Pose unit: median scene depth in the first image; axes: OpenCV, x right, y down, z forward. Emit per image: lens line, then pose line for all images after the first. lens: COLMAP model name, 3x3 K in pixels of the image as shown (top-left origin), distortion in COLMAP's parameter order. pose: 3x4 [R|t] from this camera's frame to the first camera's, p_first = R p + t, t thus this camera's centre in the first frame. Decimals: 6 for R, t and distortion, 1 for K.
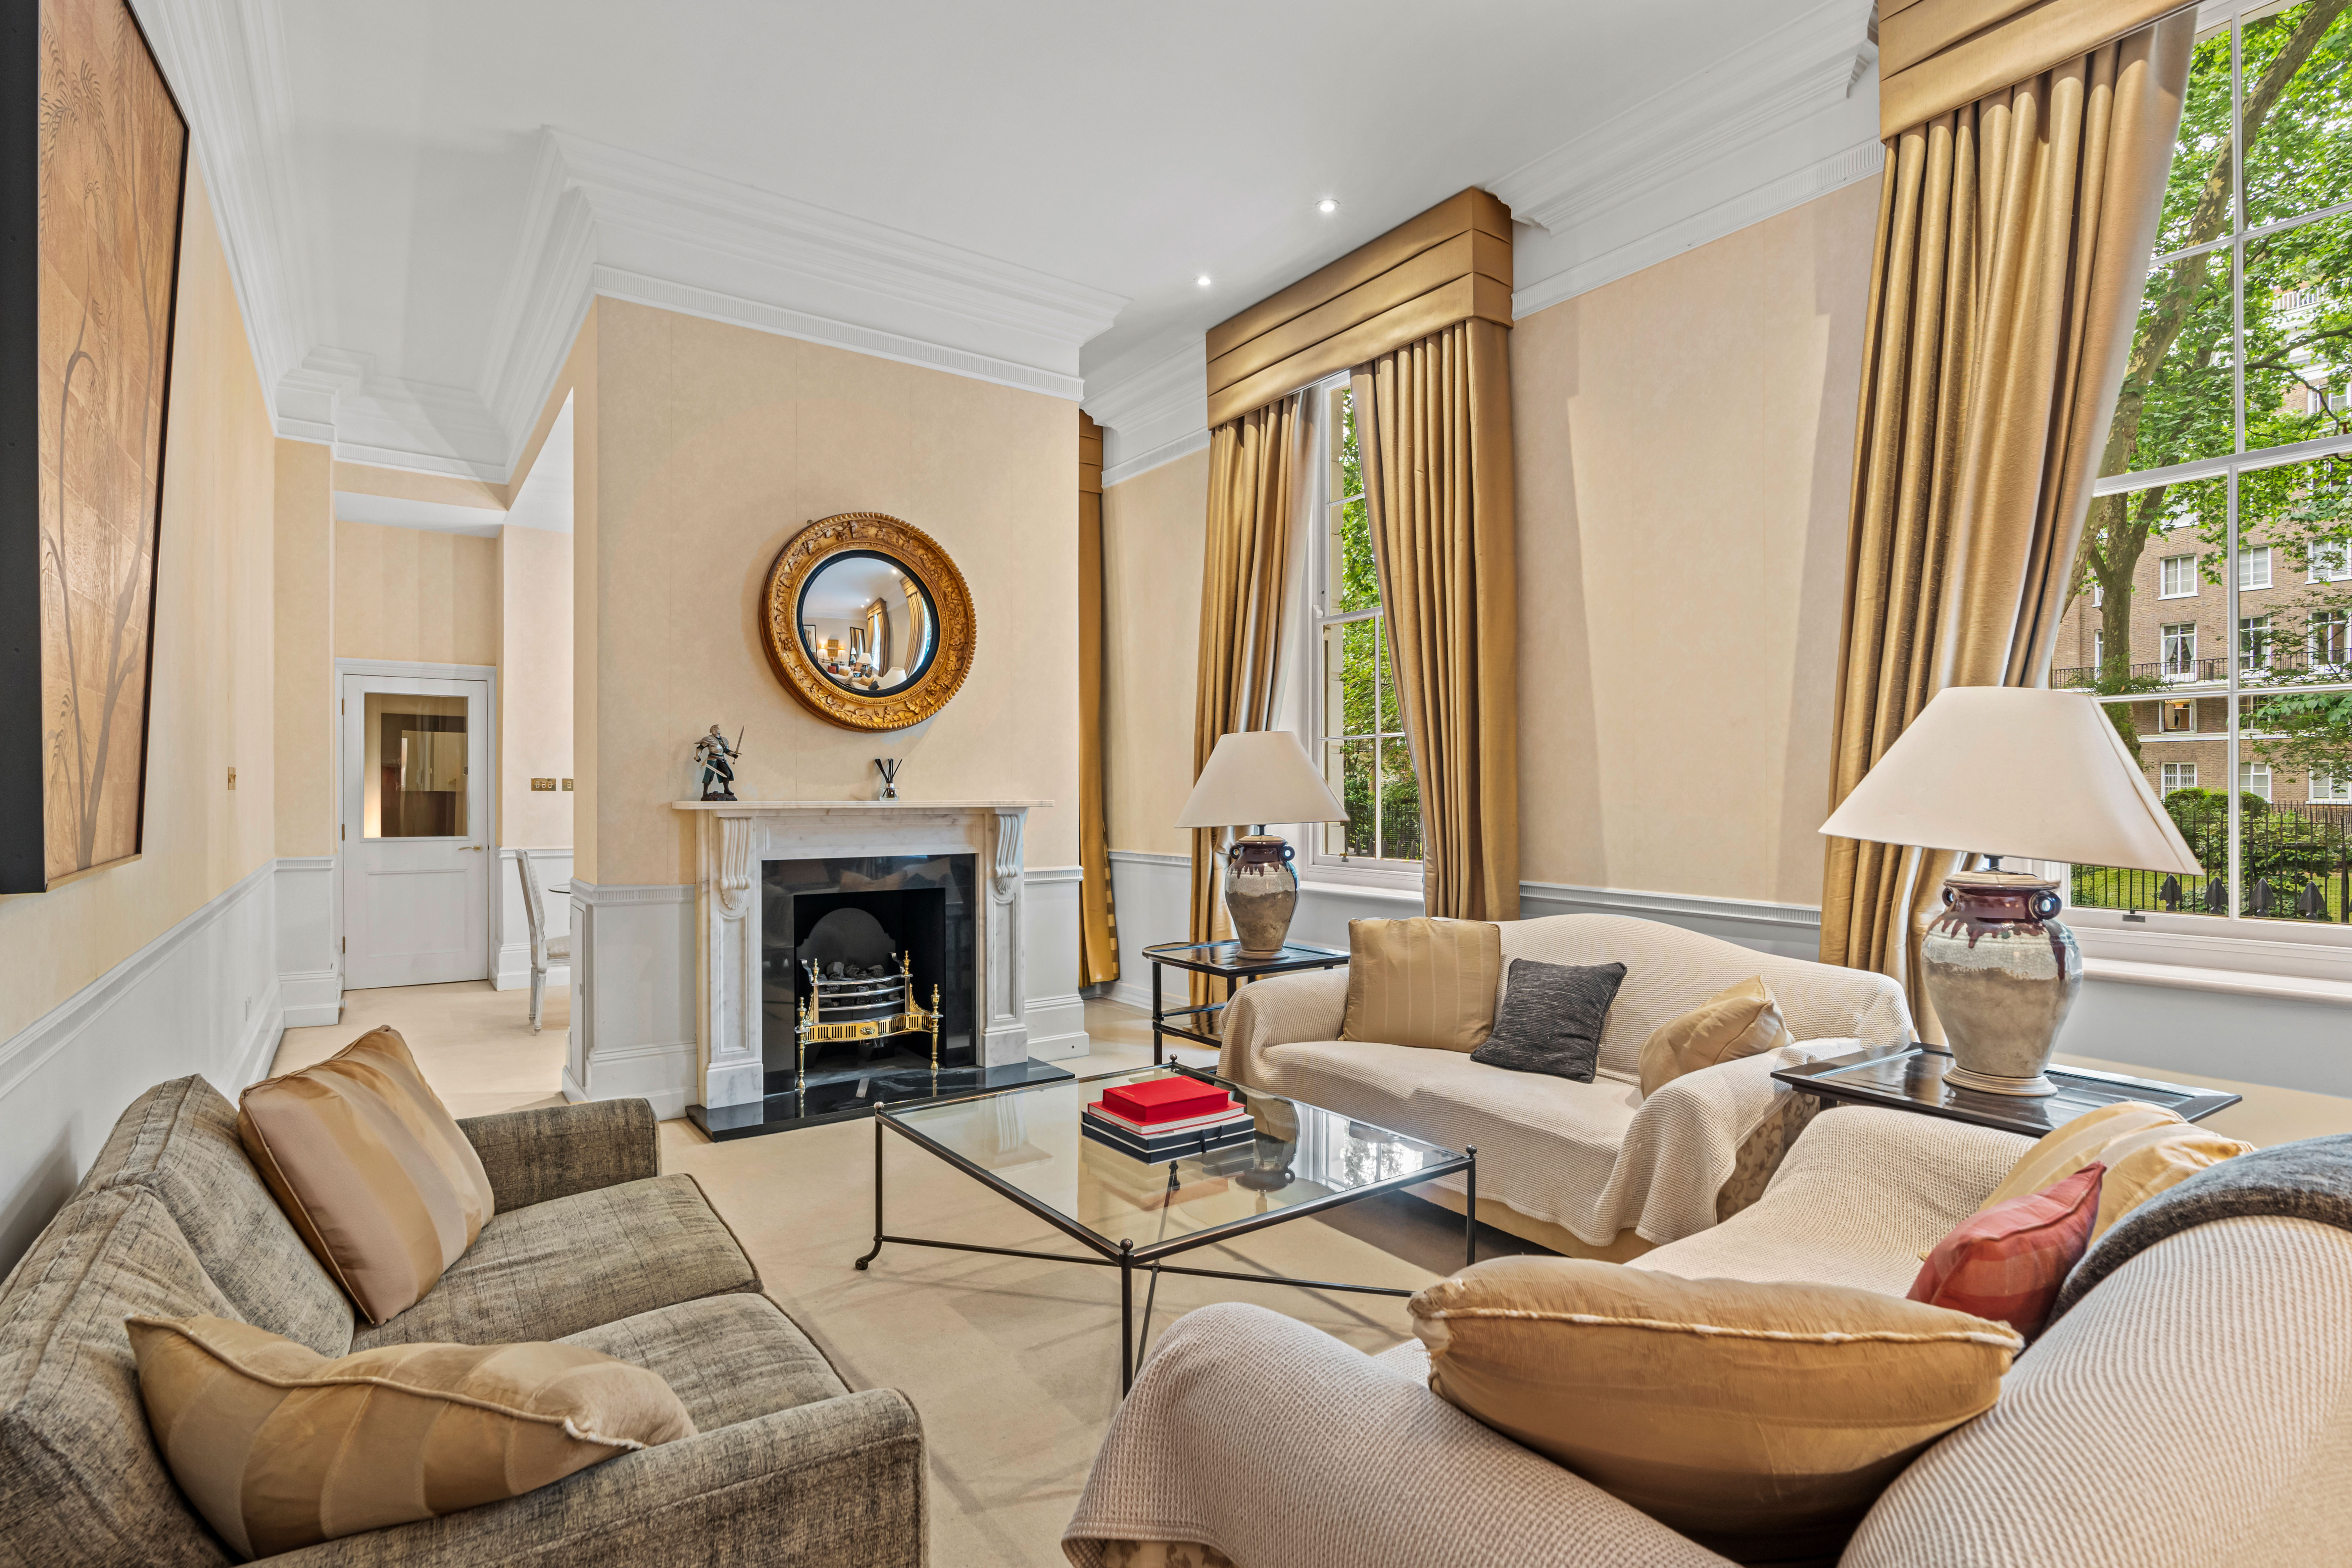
lens RADIAL K [[1153.7, 0, 1176.0], [0, 1153.7, 784.0], [0, 0, 1]] dist [-0.015854, 0.021296]
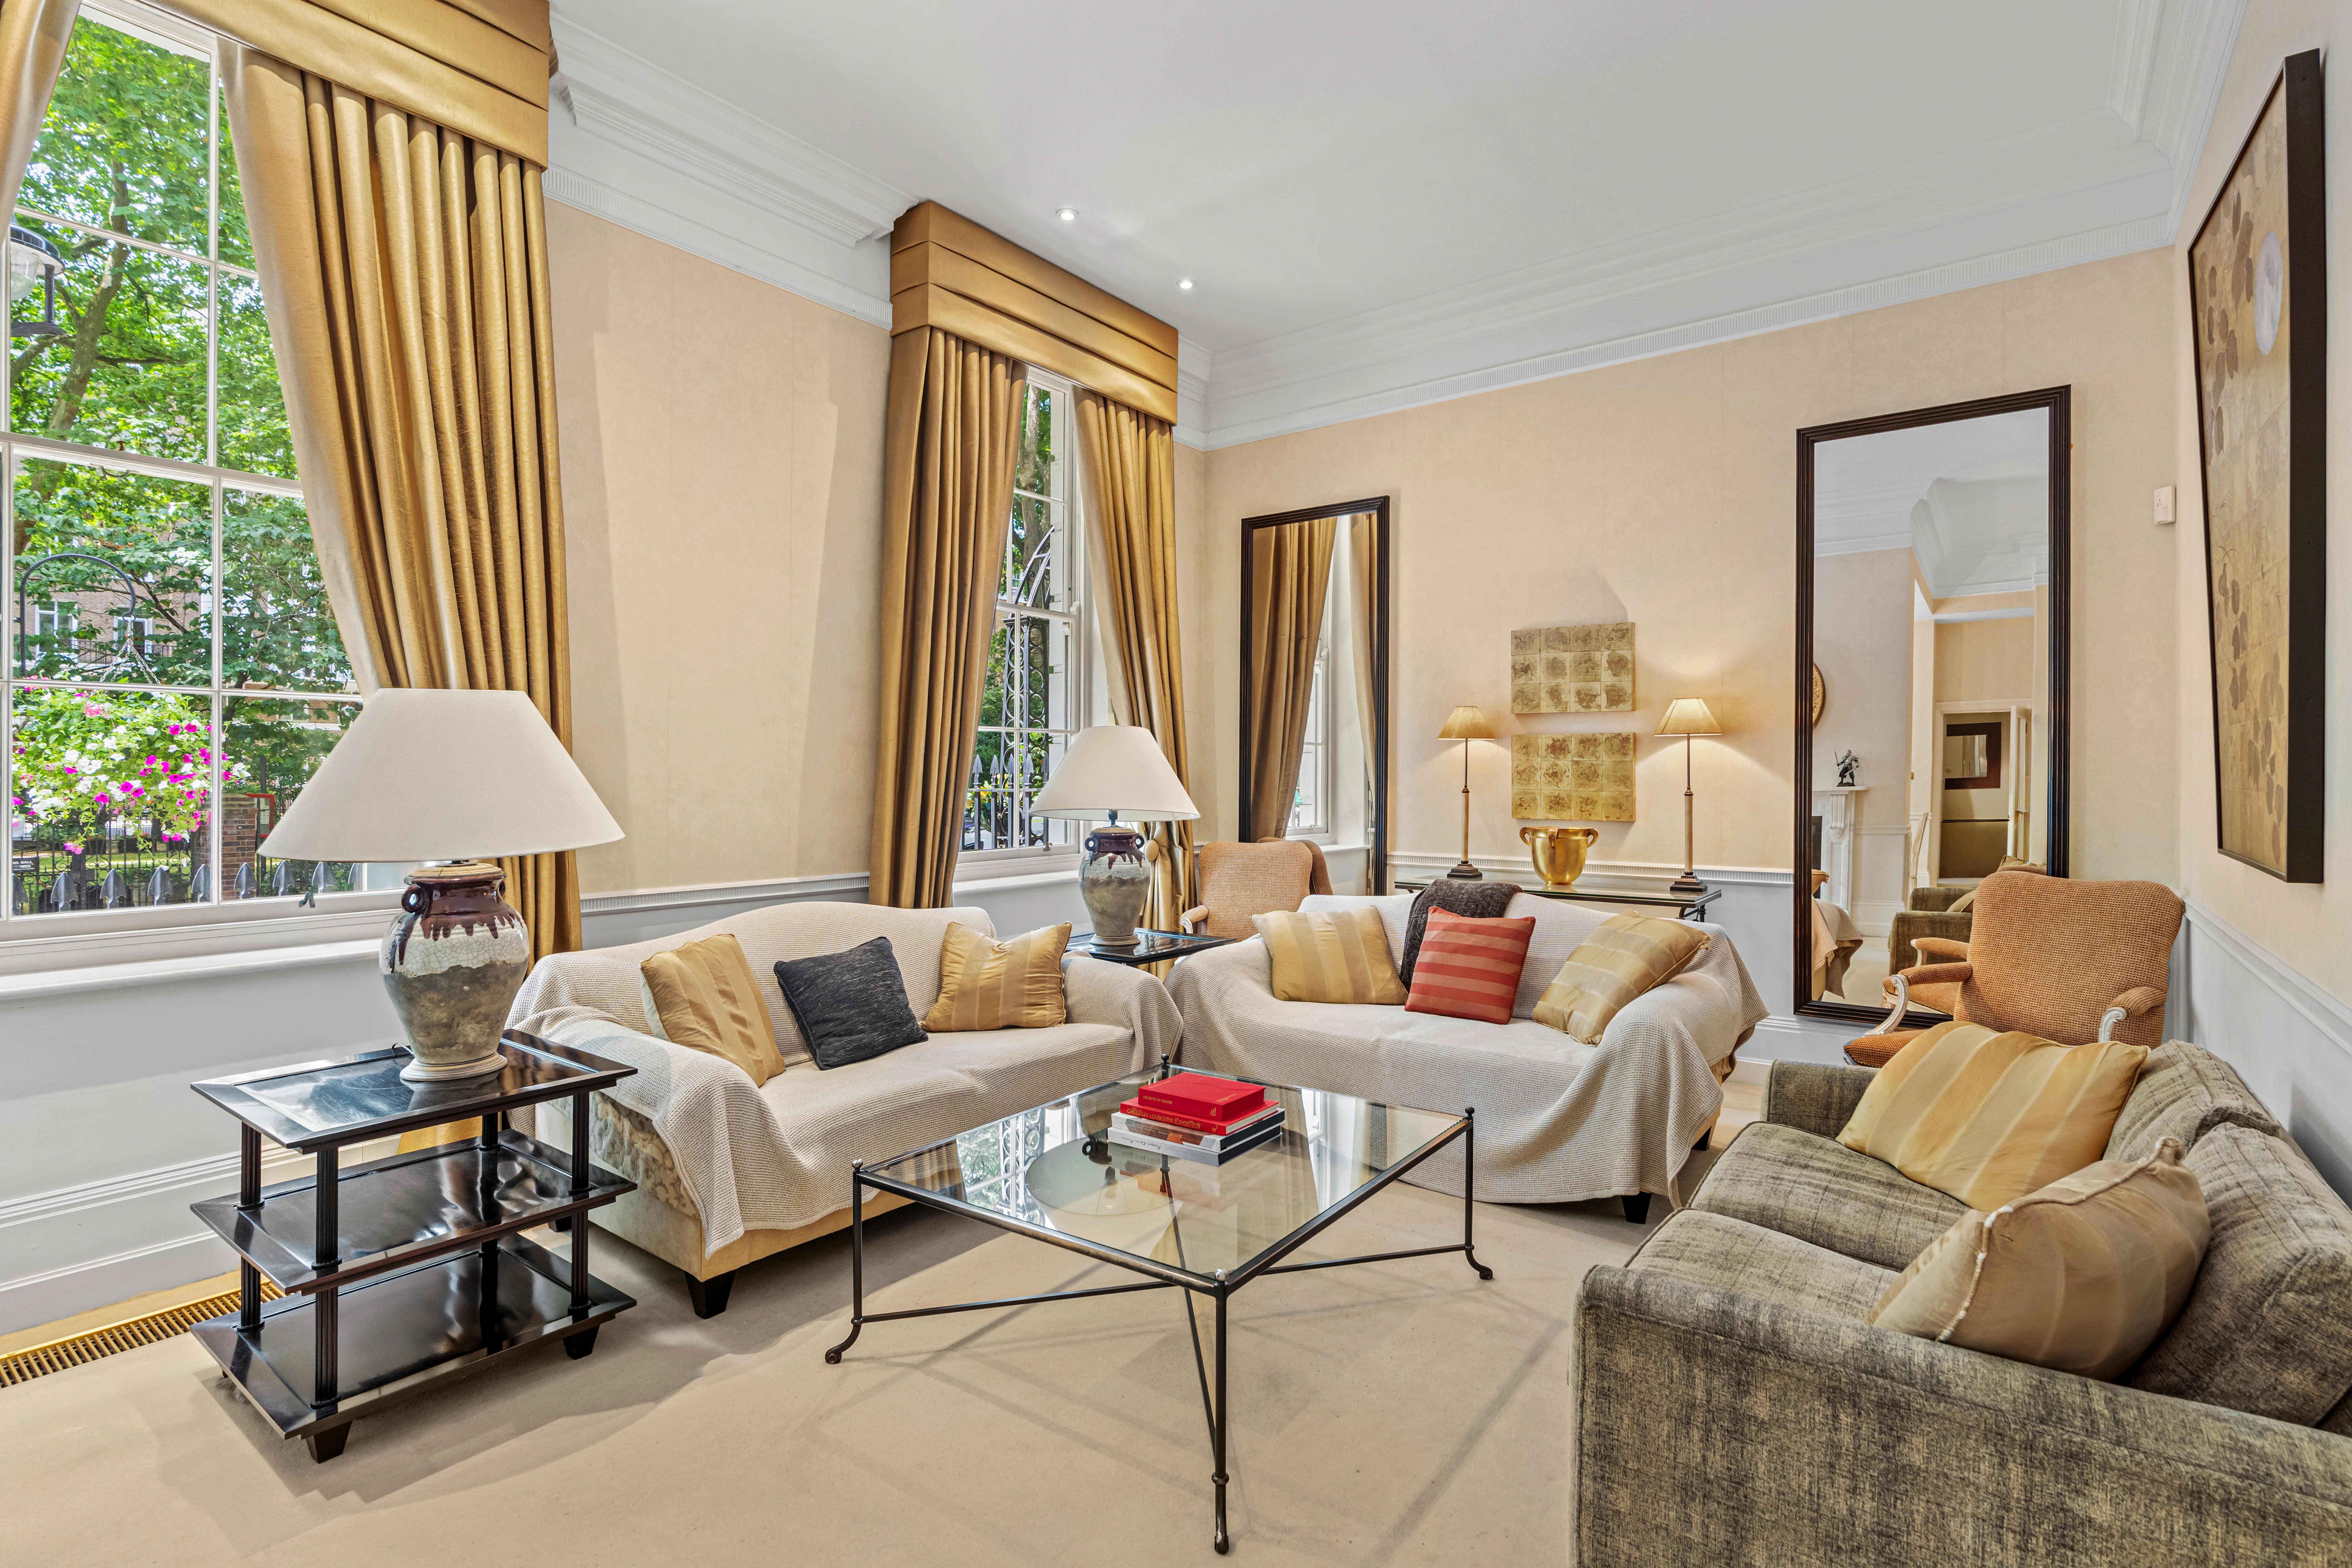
lens RADIAL K [[1153.7, 0, 1176.0], [0, 1153.7, 784.0], [0, 0, 1]] dist [-0.015854, 0.021296]
pose [[-0.311282, -0.005418, 0.950302, -0.718501], [-0.001389, 0.999985, 0.005246, 0.000294], [-0.950317, 0.000313, -0.311285, 0.994360]]
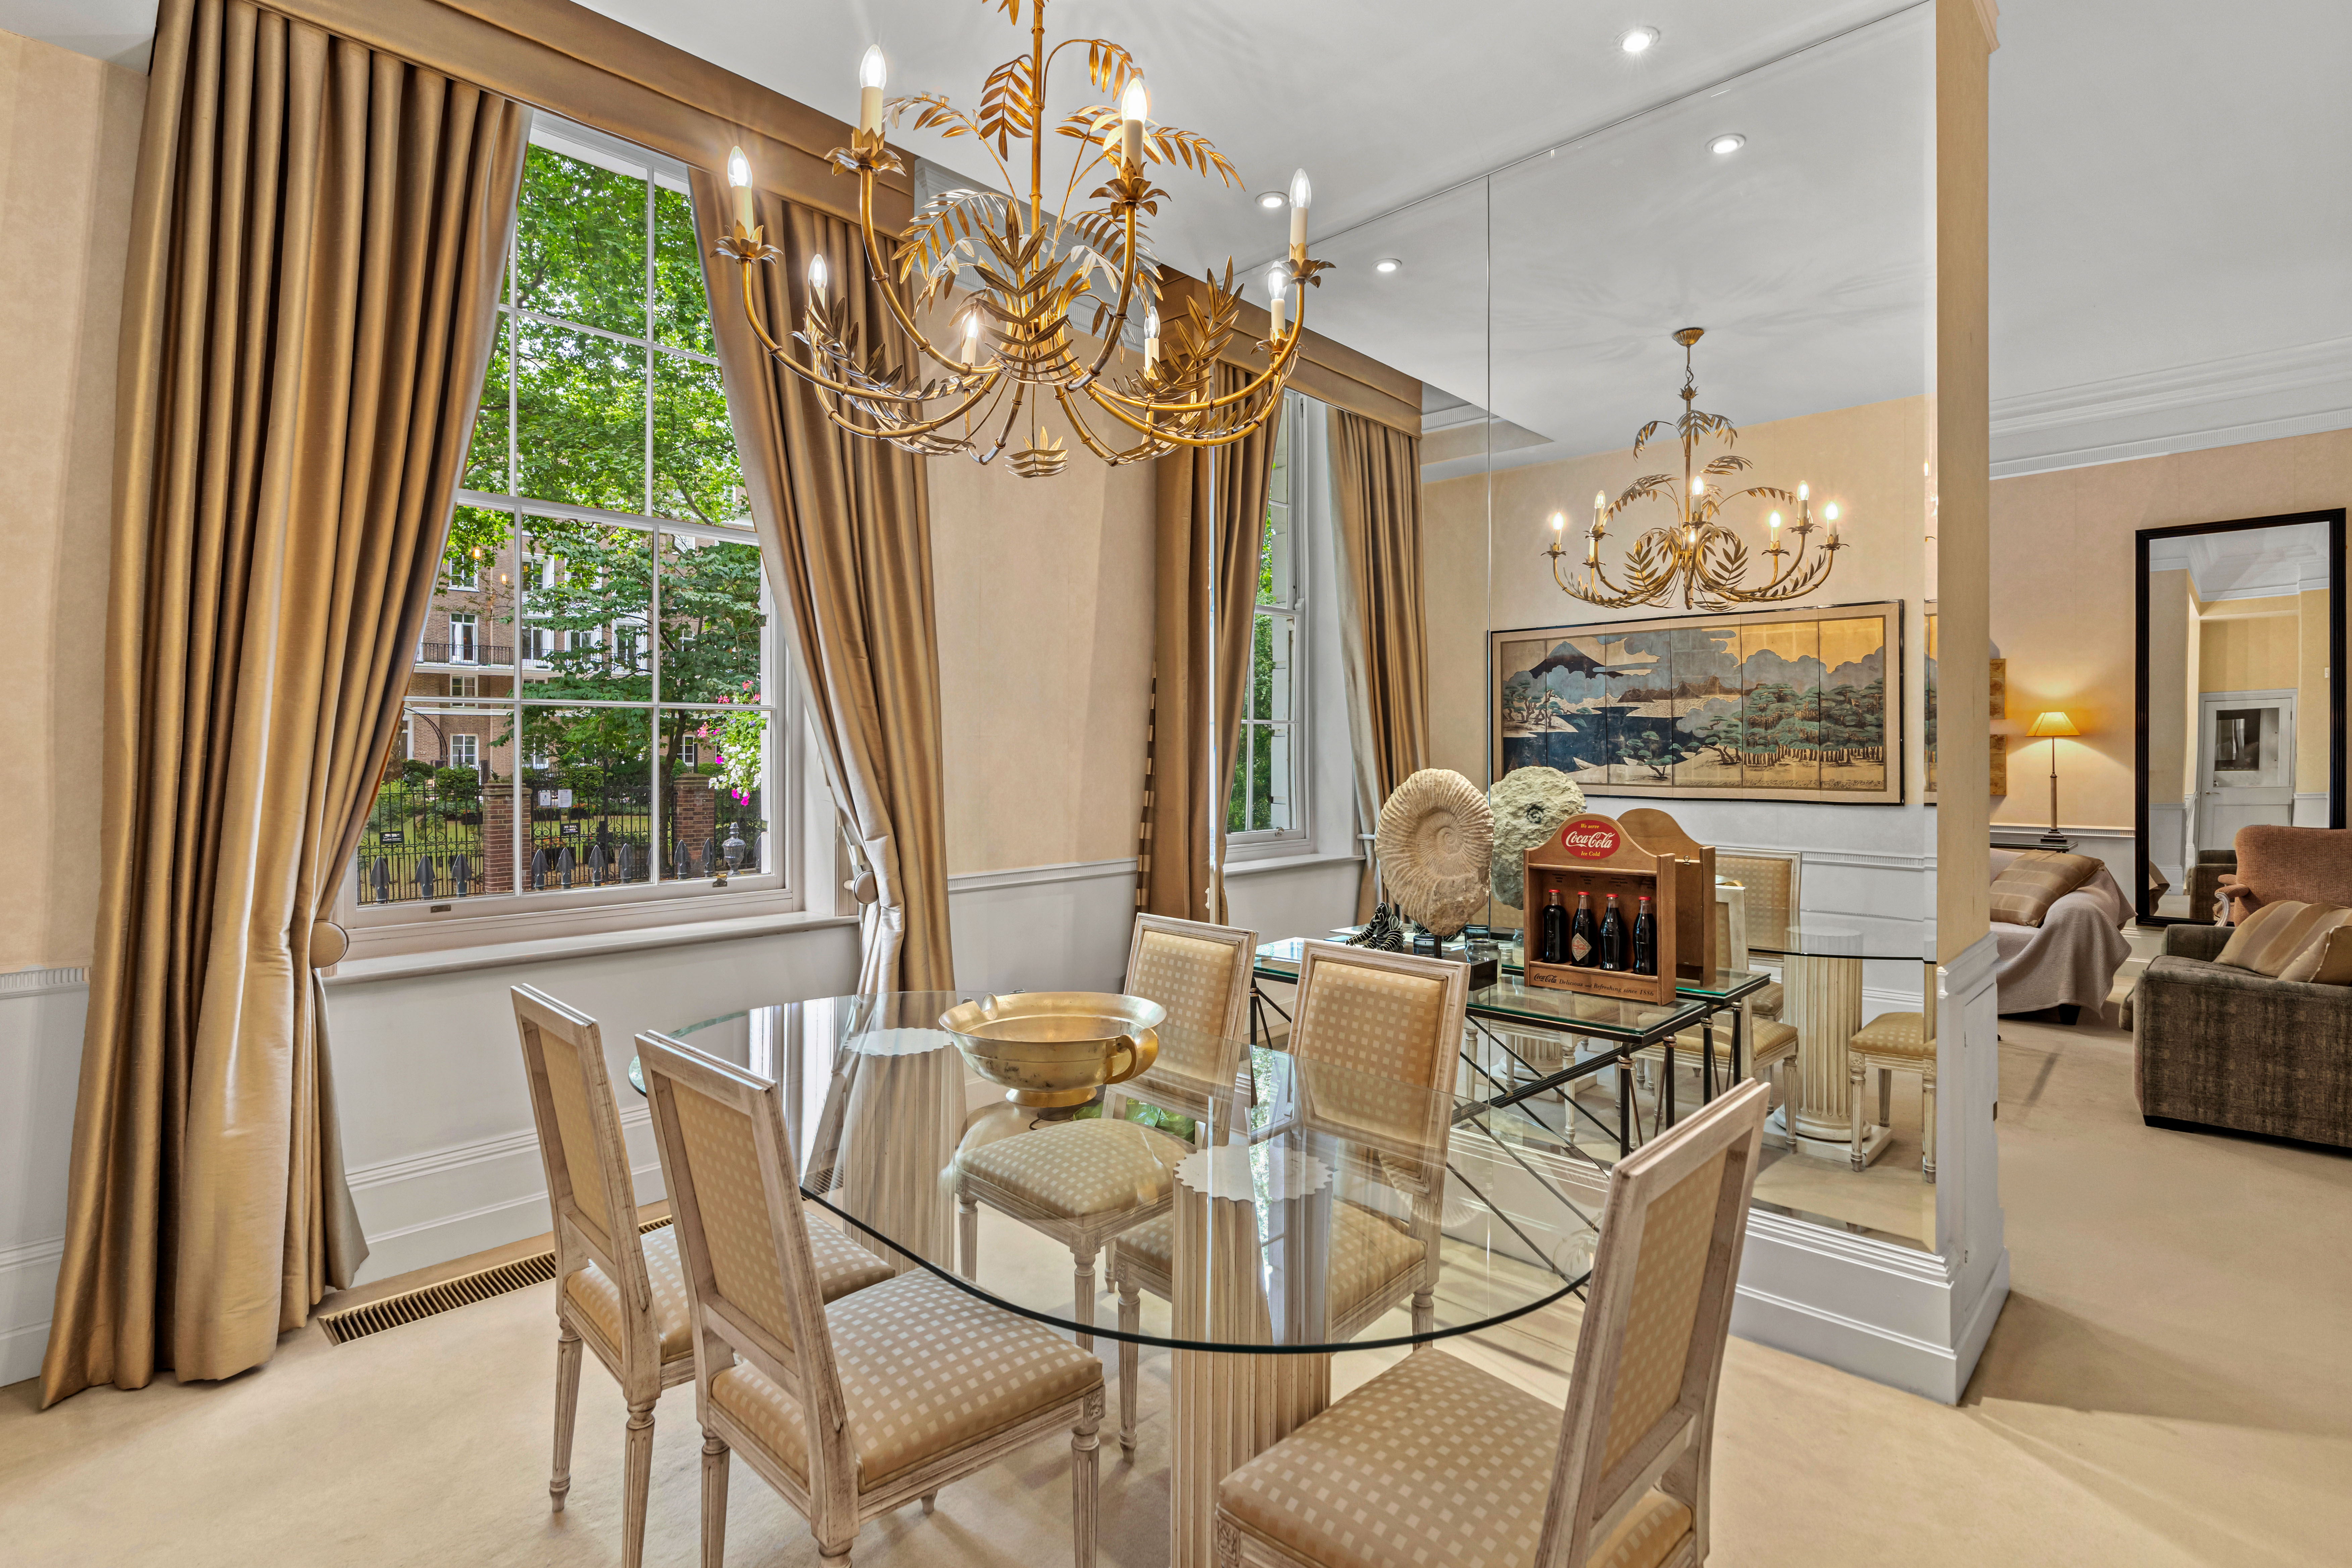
lens RADIAL K [[1114.5, 0, 1176.0], [0, 1114.5, 784.0], [0, 0, 1]] dist [-0.000413, -0.000457]
pose [[-0.174933, -0.006638, 0.984558, -1.025616], [0.017223, 0.999804, 0.009801, -0.007945], [-0.984430, 0.018671, -0.174784, 1.474426]]
